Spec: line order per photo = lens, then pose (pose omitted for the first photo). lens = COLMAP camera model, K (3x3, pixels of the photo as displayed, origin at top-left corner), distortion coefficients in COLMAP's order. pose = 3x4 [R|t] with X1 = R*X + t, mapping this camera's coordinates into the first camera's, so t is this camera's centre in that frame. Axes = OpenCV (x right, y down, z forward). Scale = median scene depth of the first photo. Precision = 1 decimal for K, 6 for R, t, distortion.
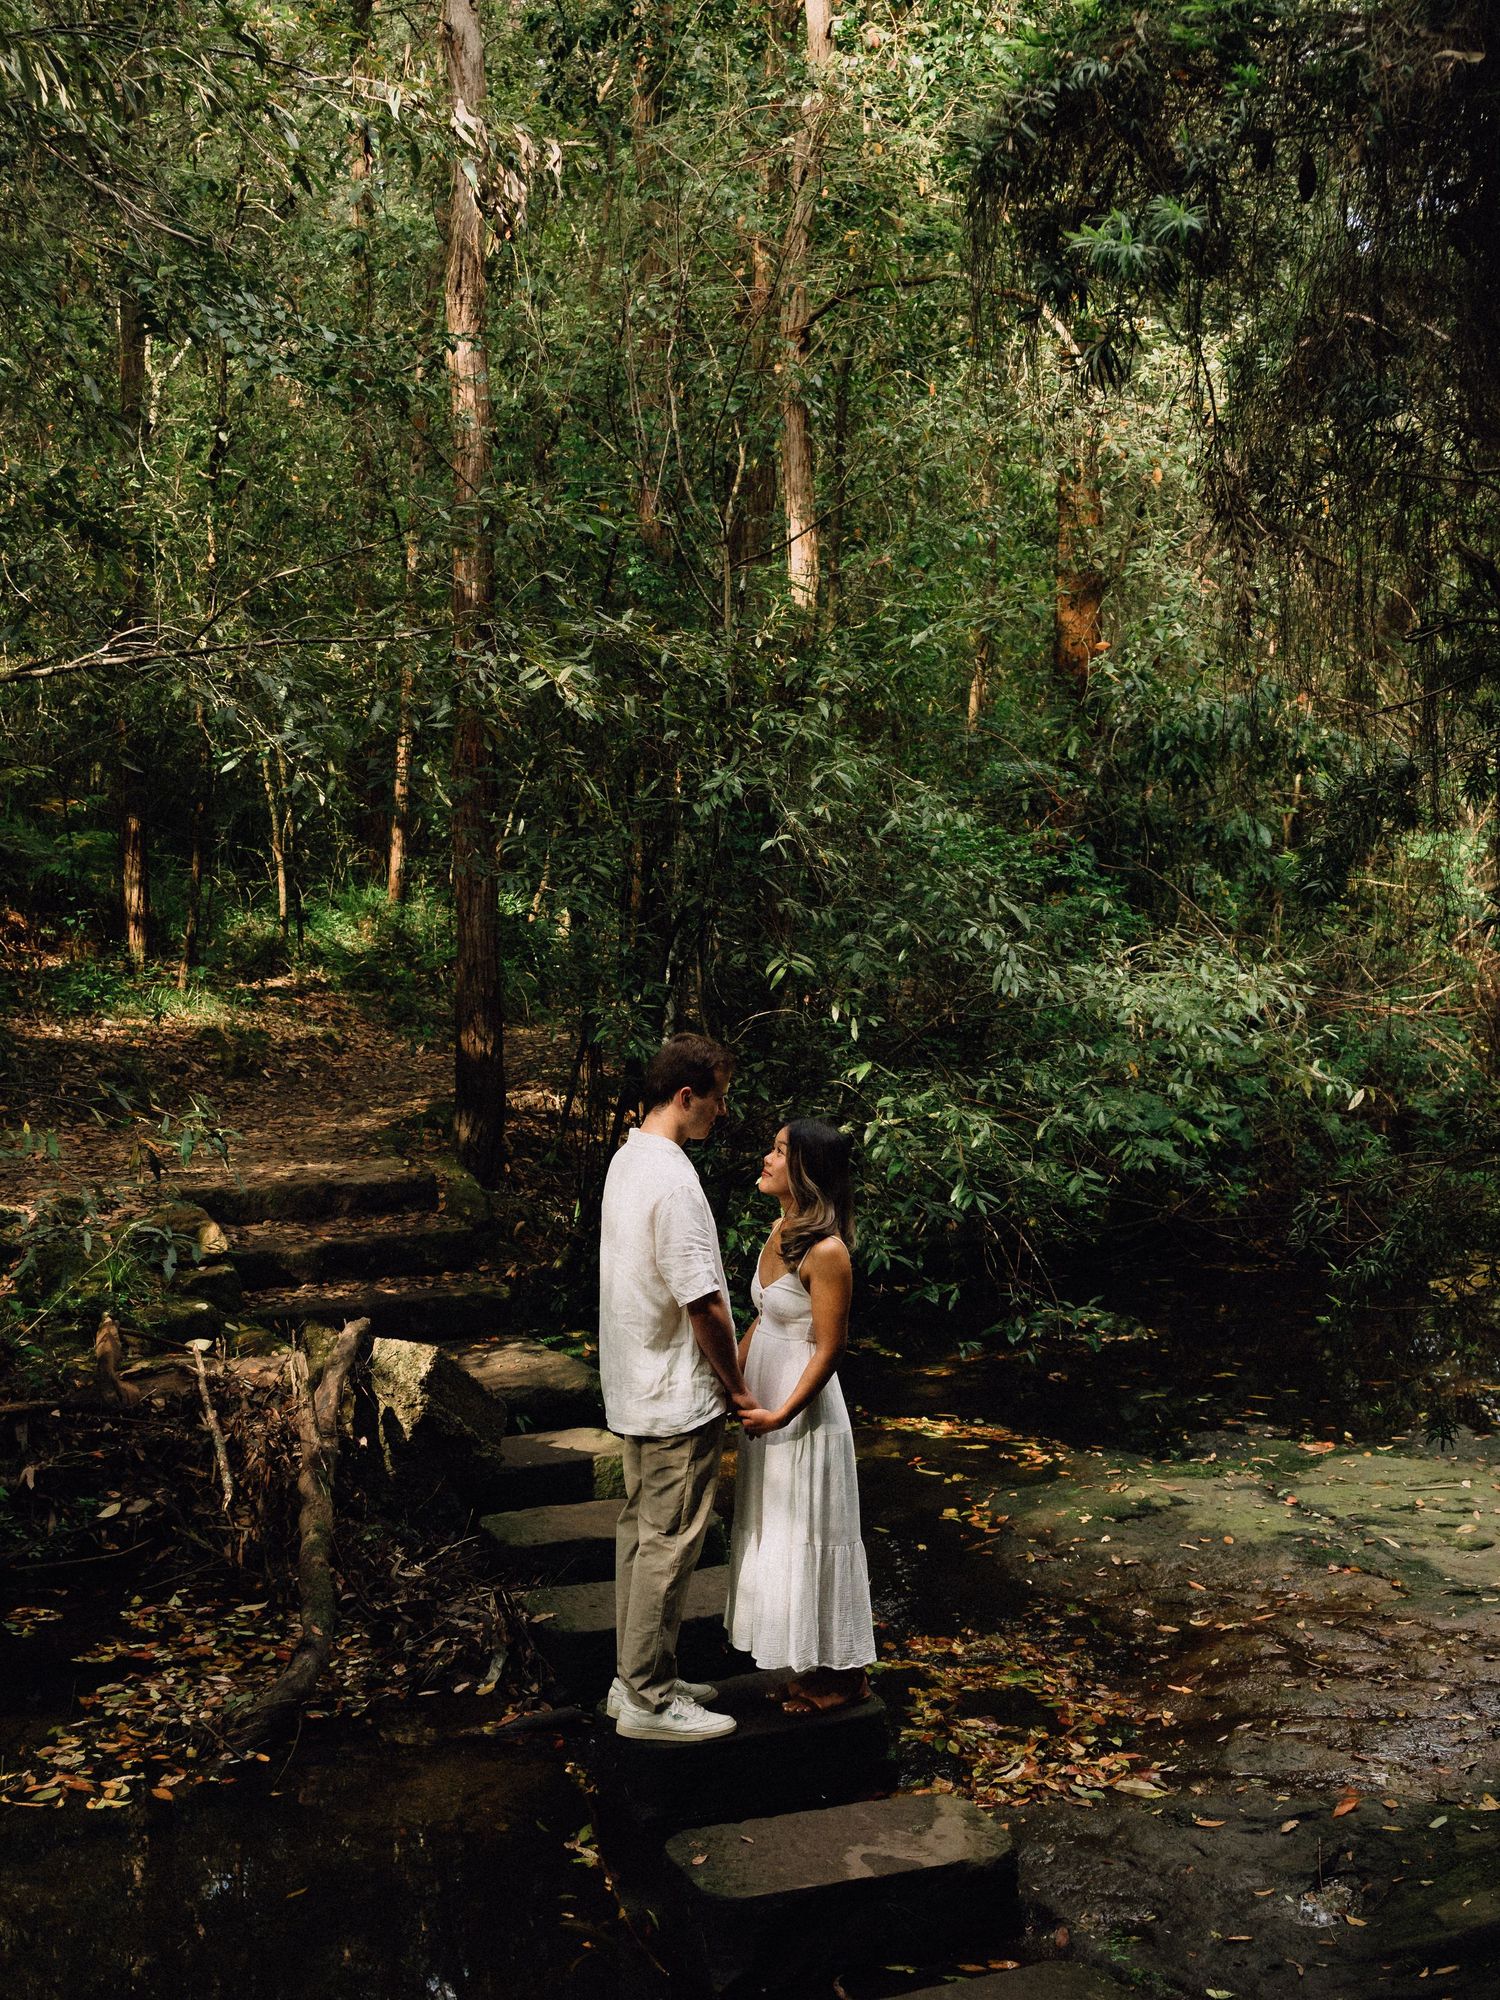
lens RADIAL K [[2152.7, 0, 746.6], [0, 2152.7, 1011.9], [0, 0, 1]] dist [-0.058700, 0.000000]
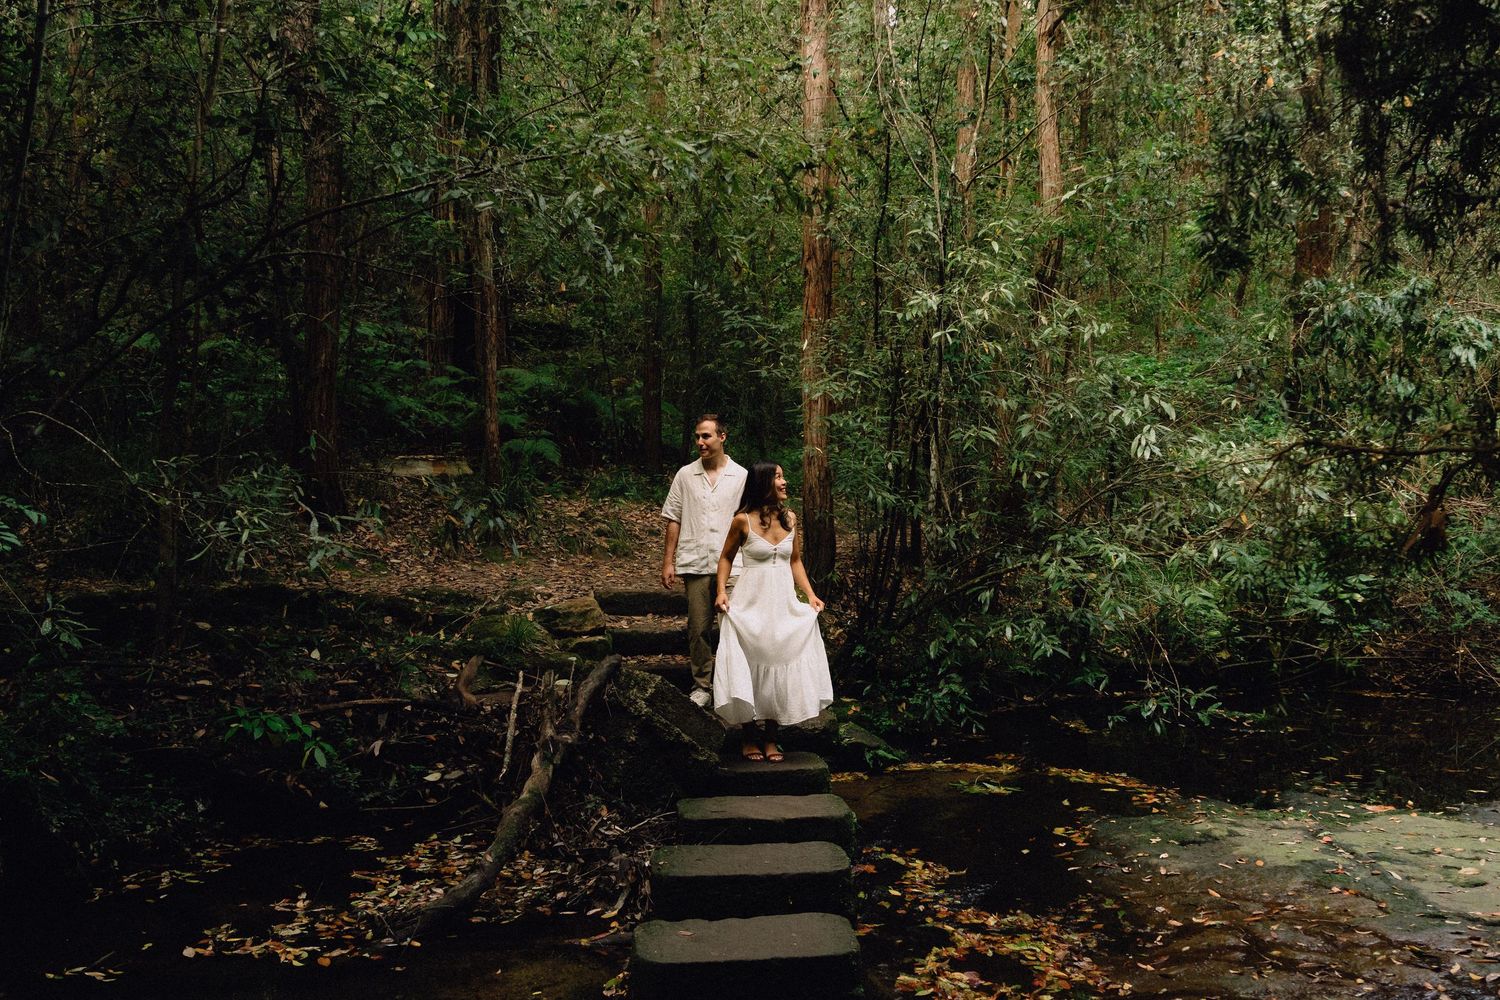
lens RADIAL K [[1346.2, 0, 755.8], [0, 1346.2, 484.6], [0, 0, 1]] dist [-0.049809, 0.022678]
pose [[0.968425, 0.015843, -0.248799, 0.144699], [-0.025119, 0.999101, -0.034153, 0.065625], [0.248035, 0.039325, 0.967953, 0.178325]]
